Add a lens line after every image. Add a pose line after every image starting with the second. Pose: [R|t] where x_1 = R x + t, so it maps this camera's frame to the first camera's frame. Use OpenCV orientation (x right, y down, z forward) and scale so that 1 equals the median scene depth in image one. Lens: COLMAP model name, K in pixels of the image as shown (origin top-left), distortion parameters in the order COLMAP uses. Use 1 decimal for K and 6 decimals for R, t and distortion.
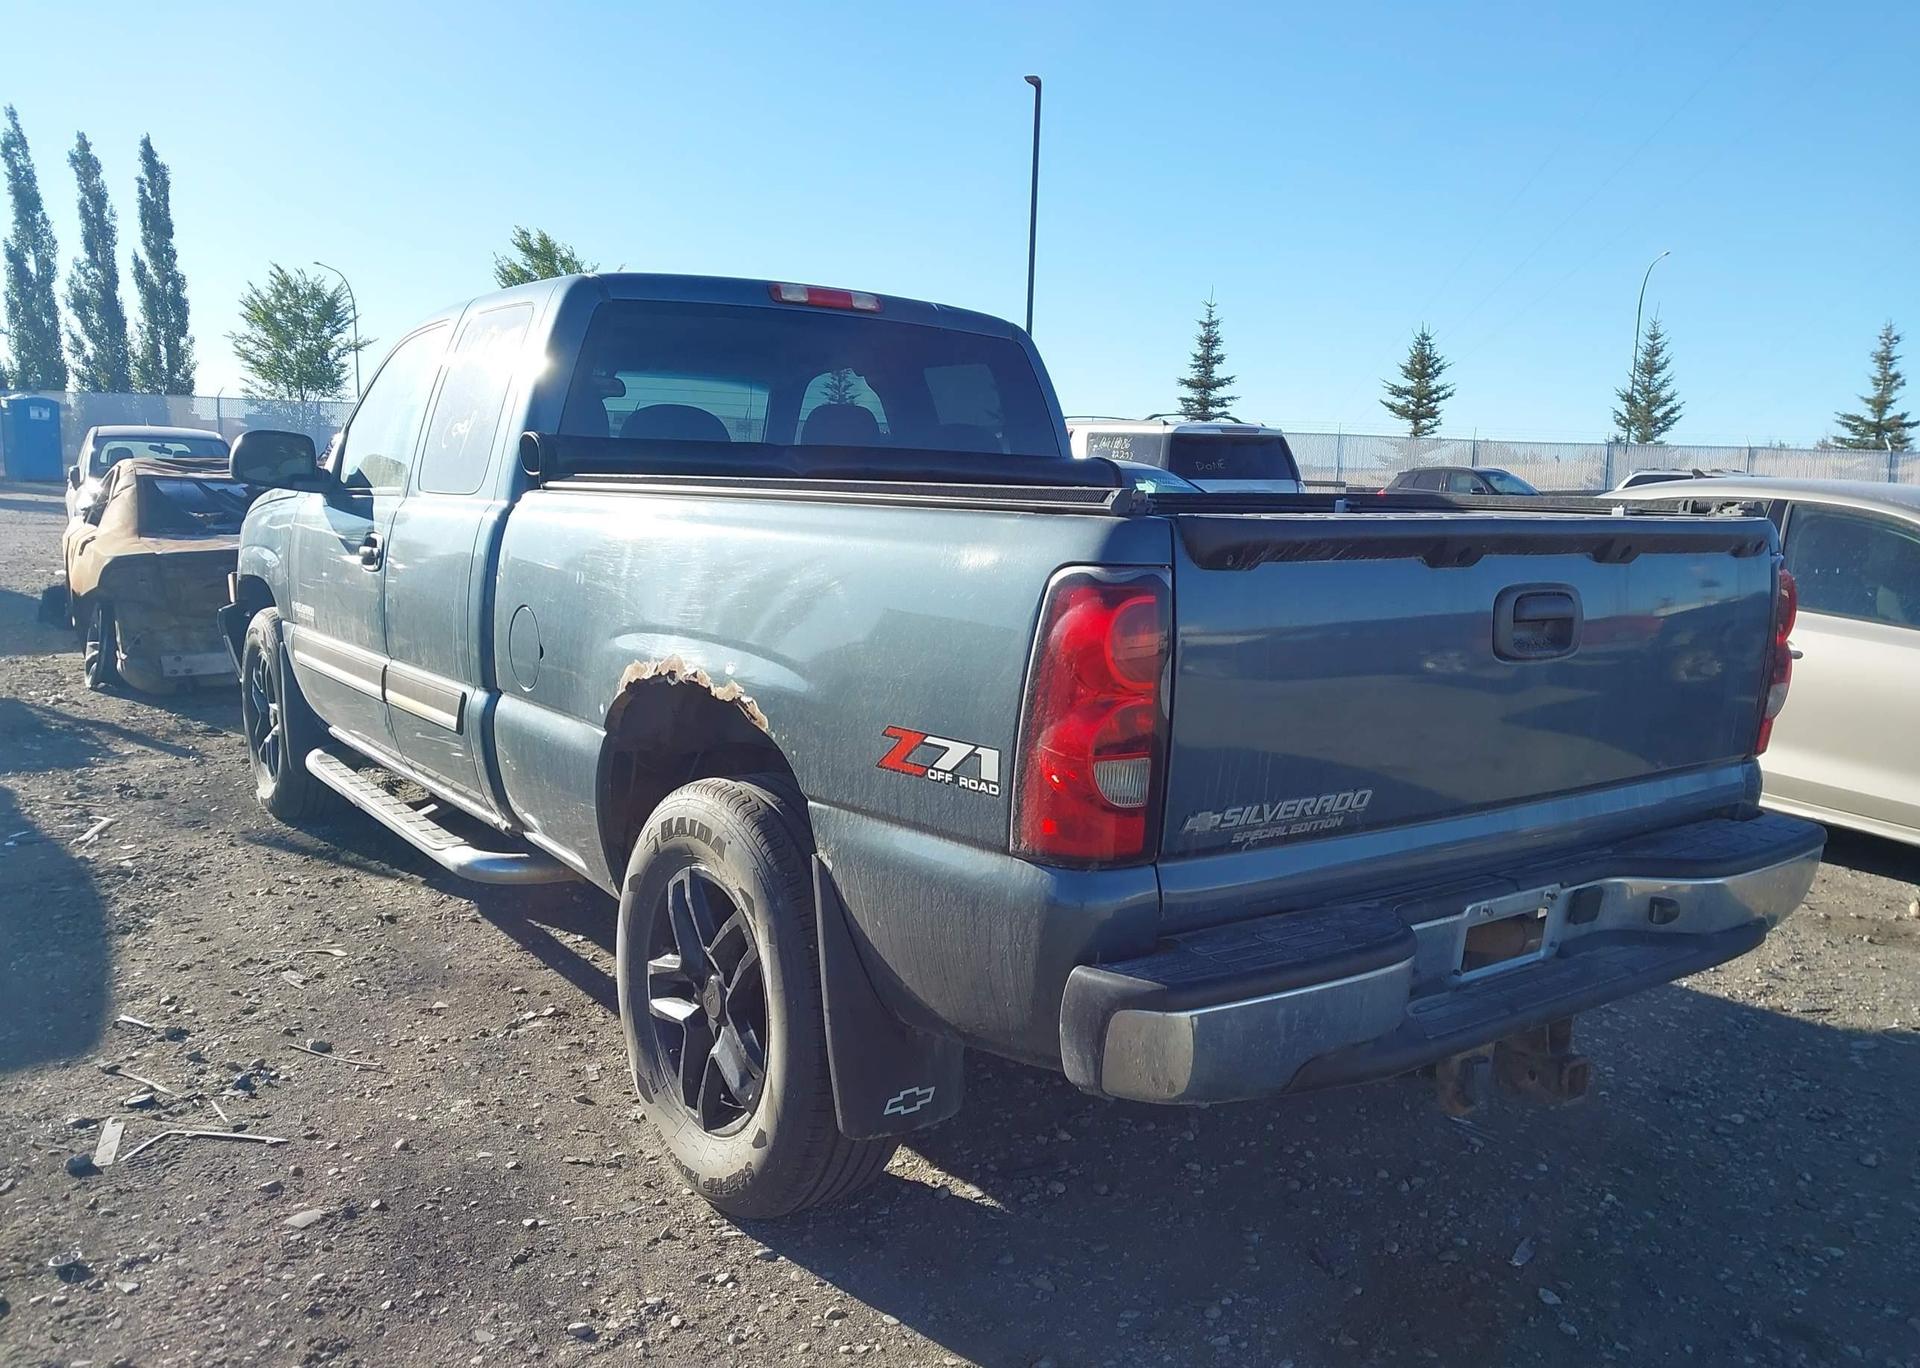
lens RADIAL K [[1532.0, 0, 953.7], [0, 1532.0, 665.5], [0, 0, 1]] dist [0.036678, -0.036225]
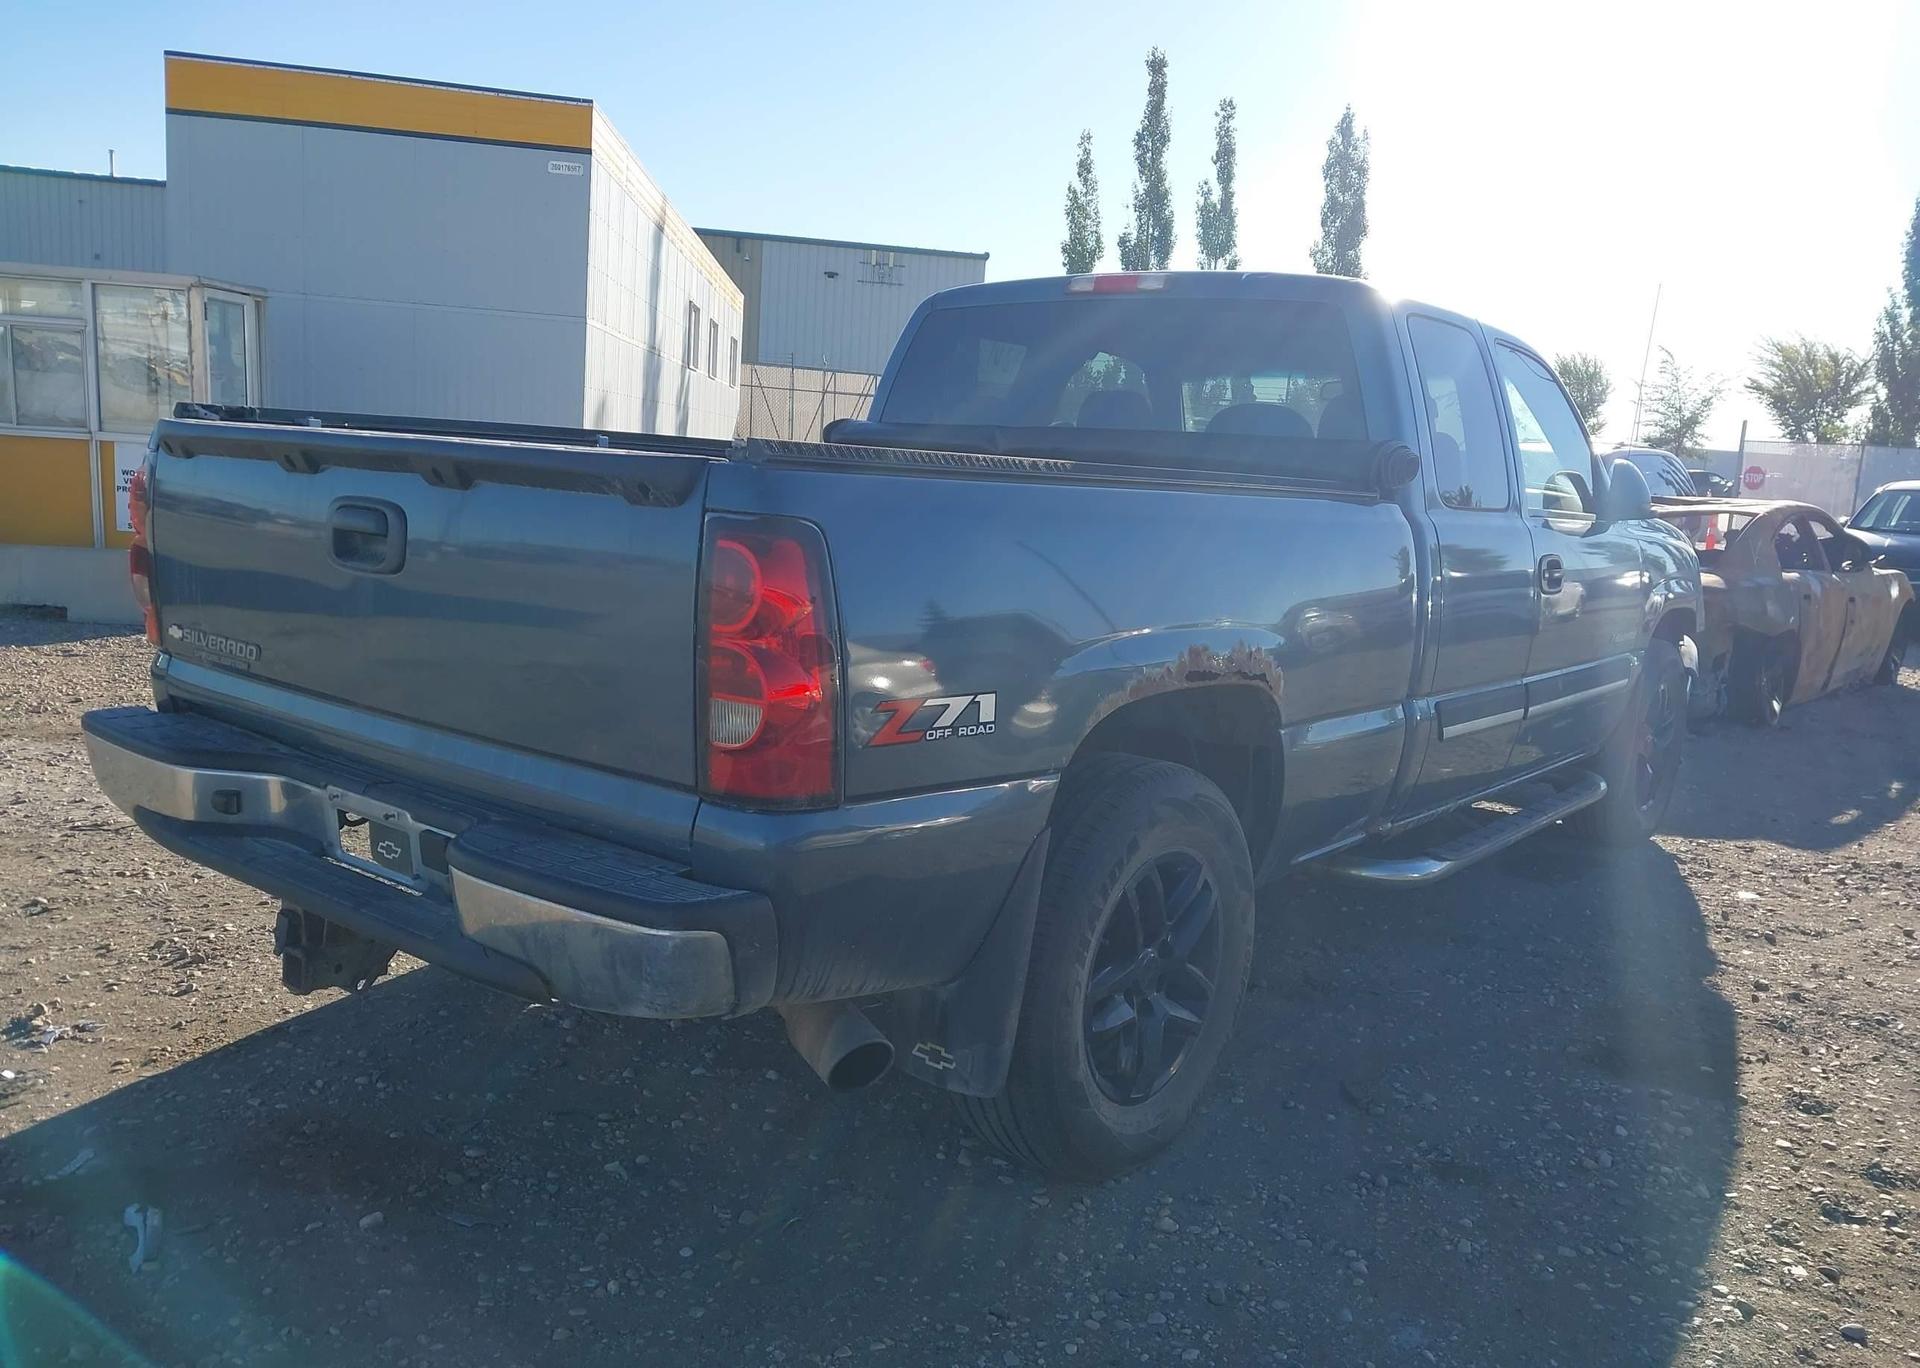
lens RADIAL K [[1532.0, 0, 970.1], [0, 1532.0, 681.3], [0, 0, 1]] dist [0.036678, -0.036225]
pose [[0.264656, 0.128697, -0.955717, 0.109184], [-0.170544, 0.981680, 0.084966, -0.006529], [0.949143, 0.140504, 0.281756, 0.081208]]
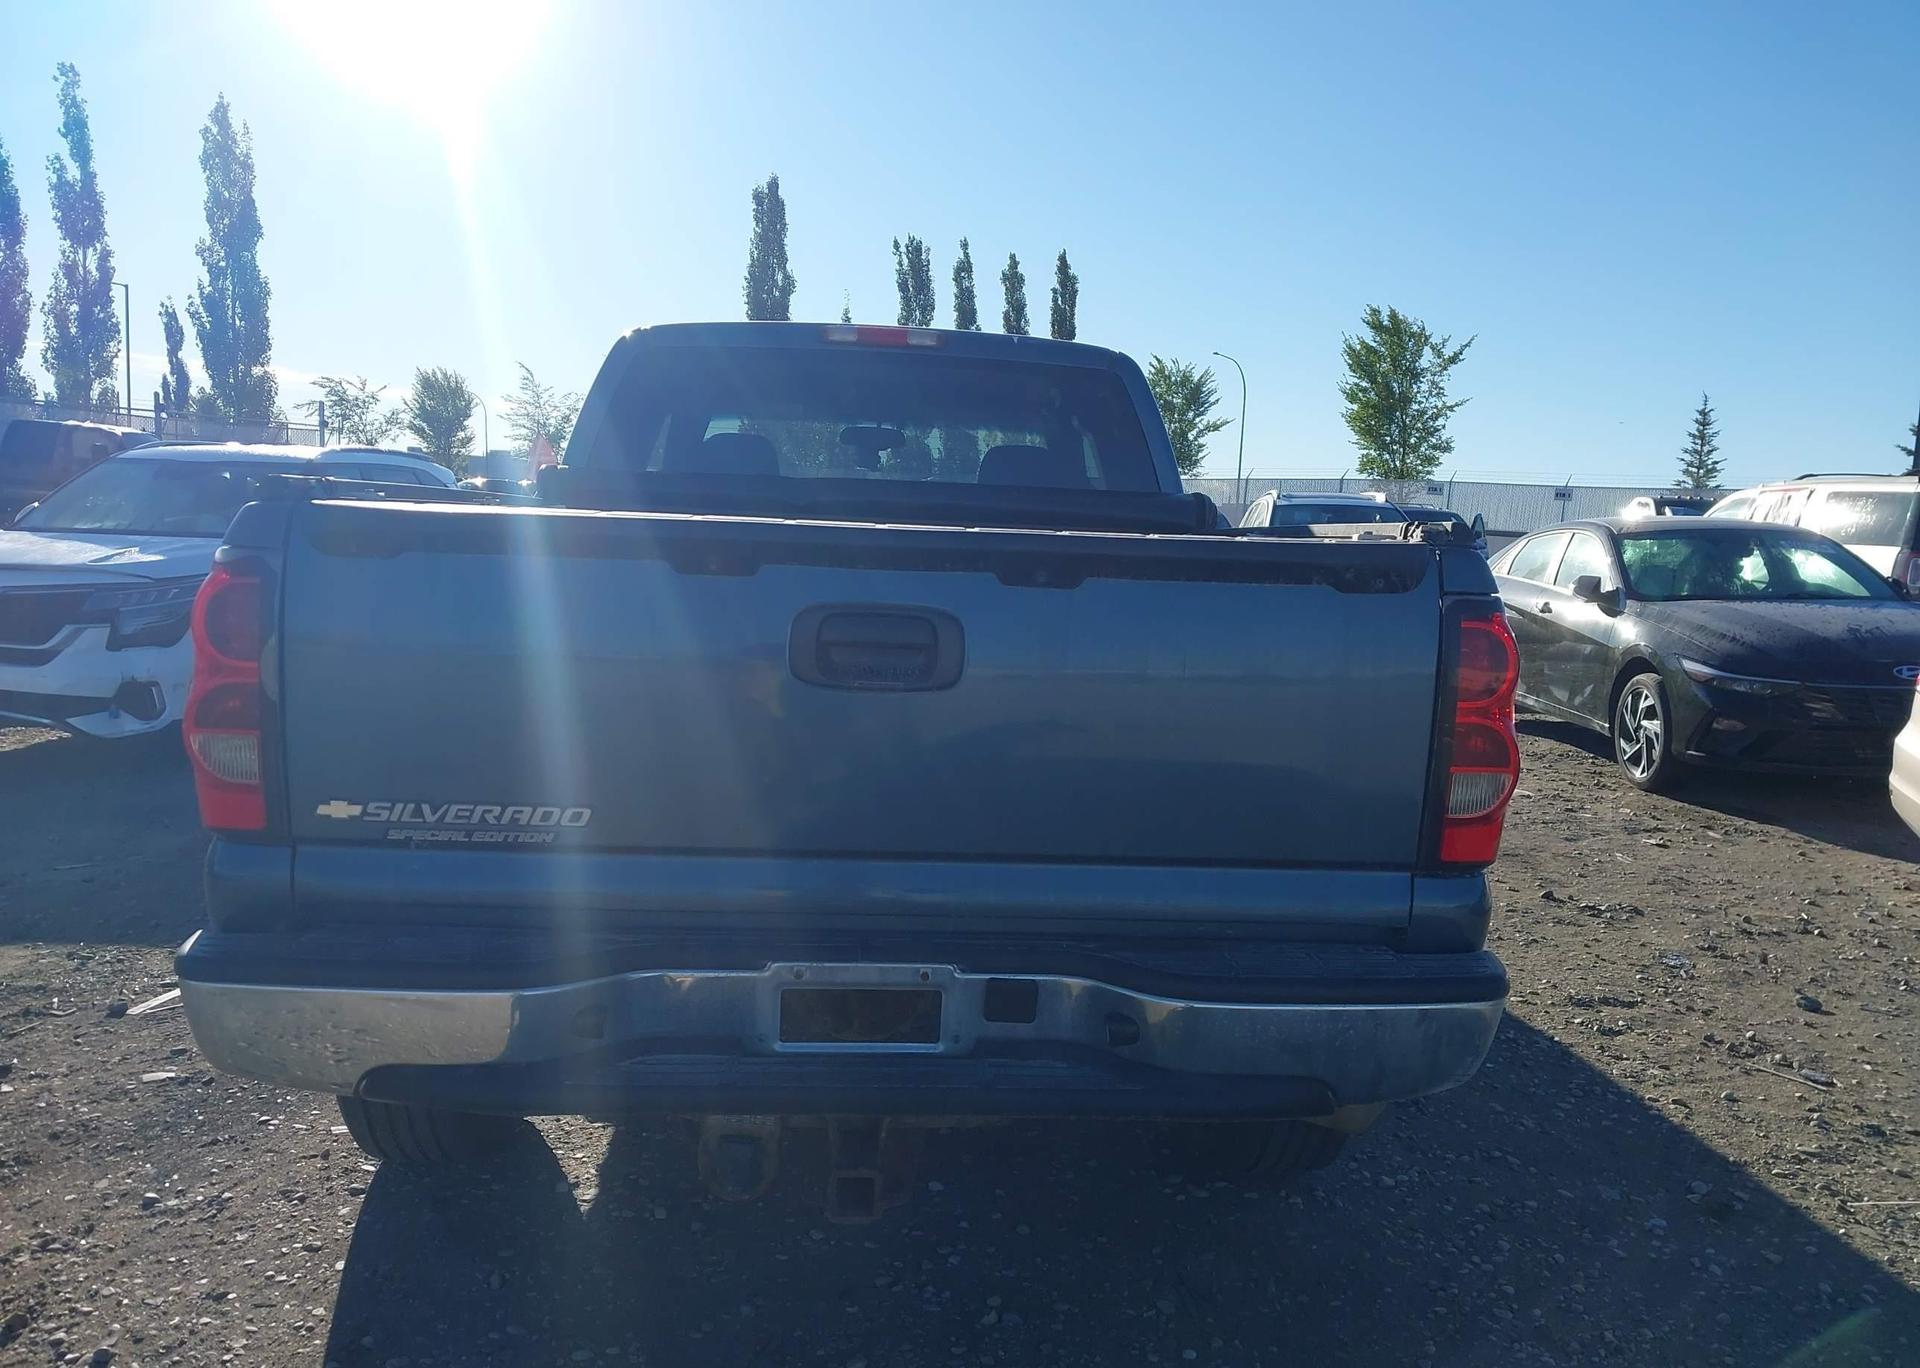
lens RADIAL K [[1532.0, 0, 975.3], [0, 1532.0, 678.1], [0, 0, 1]] dist [0.036678, -0.036225]
pose [[0.838504, 0.057693, -0.541832, 0.065474], [-0.080300, 0.996605, -0.018152, -0.000025], [0.538946, 0.058730, 0.840291, 0.022793]]
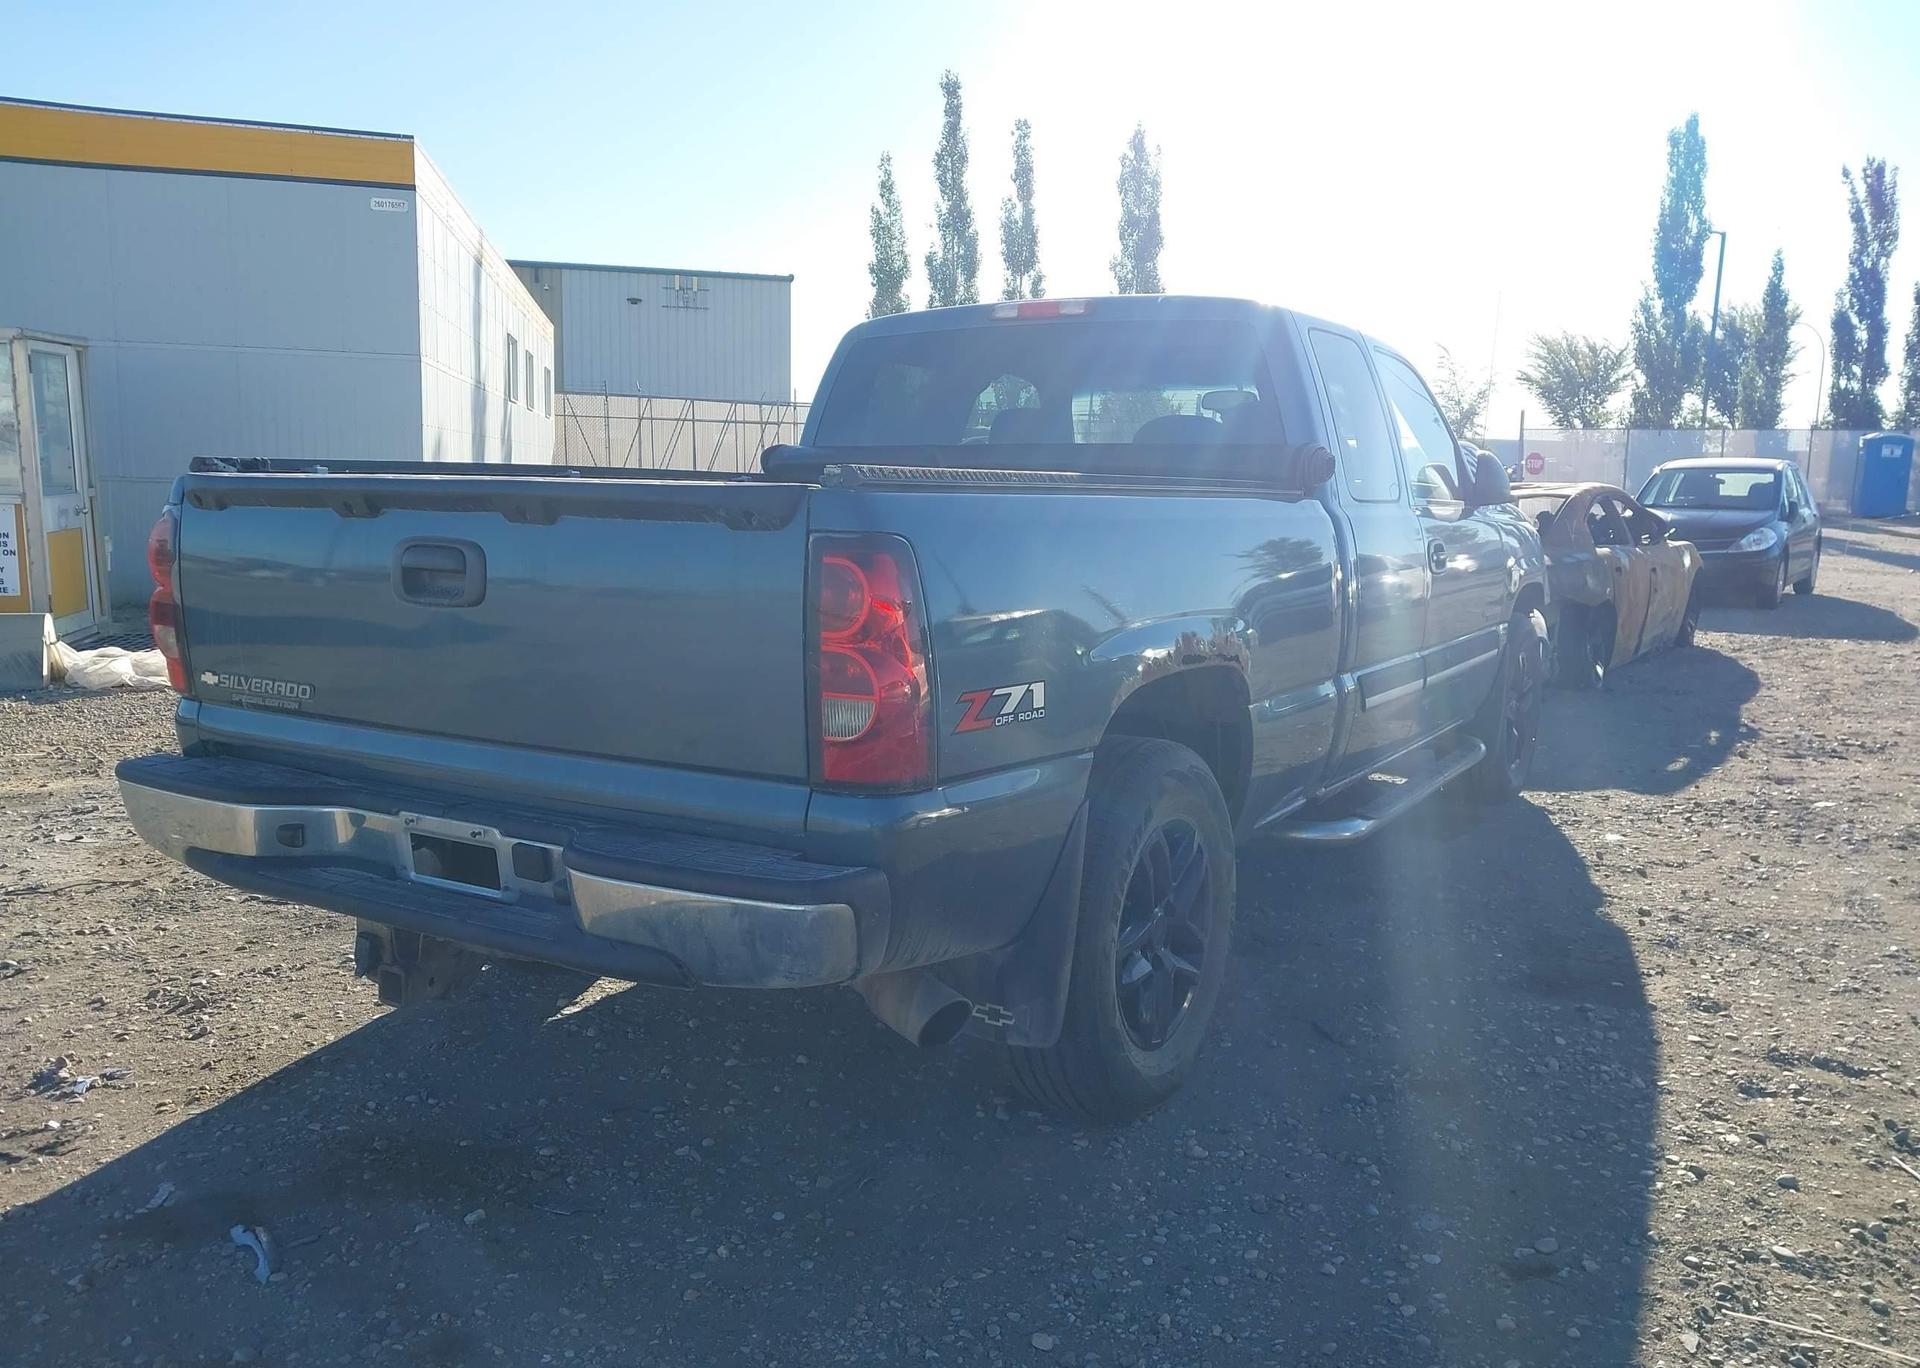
lens RADIAL K [[1532.0, 0, 966.8], [0, 1532.0, 672.2], [0, 0, 1]] dist [0.036678, -0.036225]
pose [[0.380040, 0.093114, -0.920271, 0.113465], [-0.117089, 0.991759, 0.051994, -0.004325], [0.917529, 0.087993, 0.387811, 0.067827]]
